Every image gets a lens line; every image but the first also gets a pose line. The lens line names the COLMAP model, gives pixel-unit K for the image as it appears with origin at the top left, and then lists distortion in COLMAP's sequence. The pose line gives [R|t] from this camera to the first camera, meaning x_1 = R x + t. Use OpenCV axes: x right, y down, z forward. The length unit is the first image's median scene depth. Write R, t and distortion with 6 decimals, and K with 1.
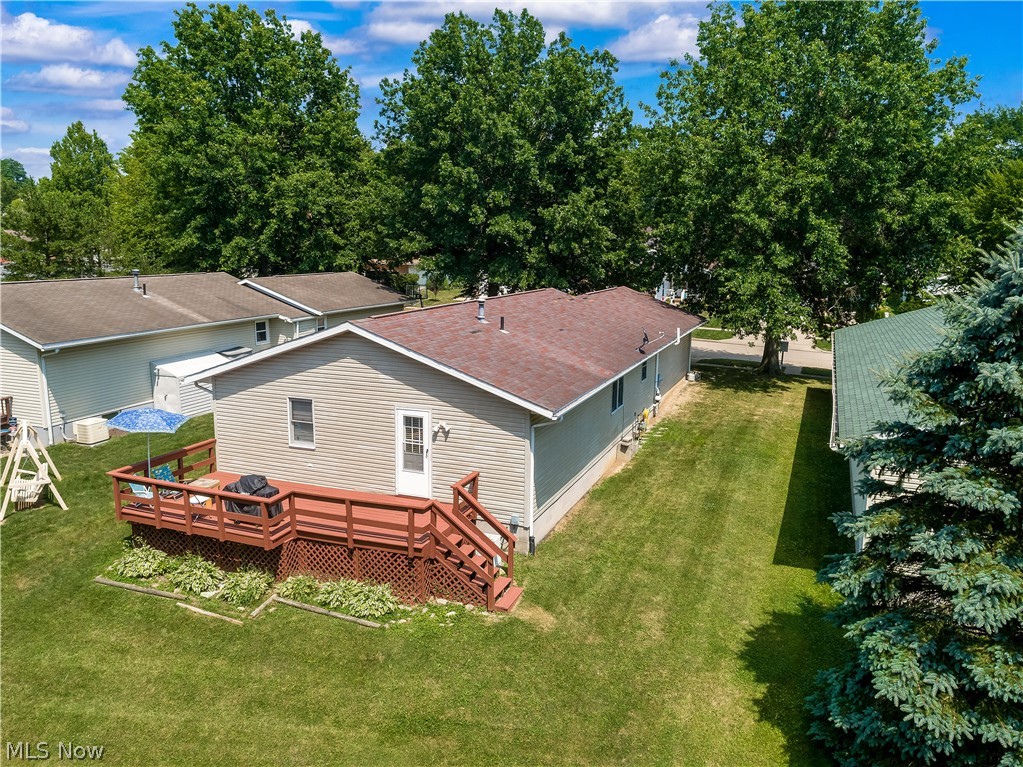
lens RADIAL K [[778.2, 0, 514.0], [0, 778.2, 385.4], [0, 0, 1]] dist [-0.006669, -0.000273]
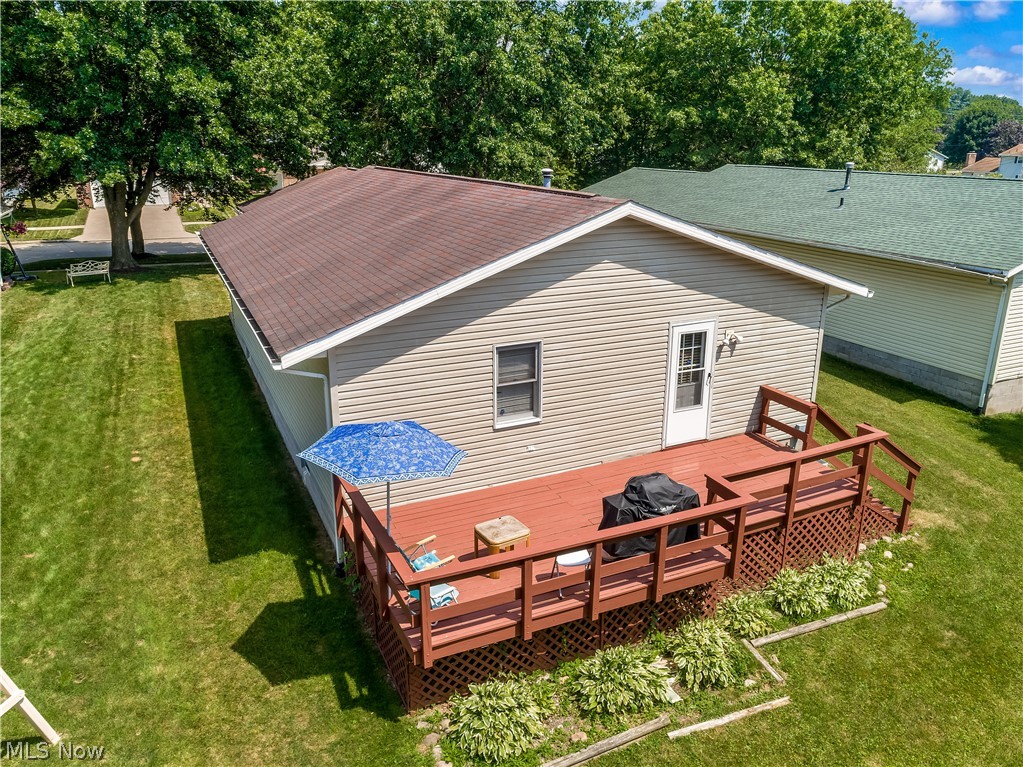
lens RADIAL K [[778.2, 0, 512.9], [0, 778.2, 382.1], [0, 0, 1]] dist [-0.006669, -0.000273]
pose [[0.681882, -0.231880, 0.693735, -0.732063], [0.142136, 0.972349, 0.185298, -0.068836], [-0.717519, -0.027747, 0.695986, 0.622306]]
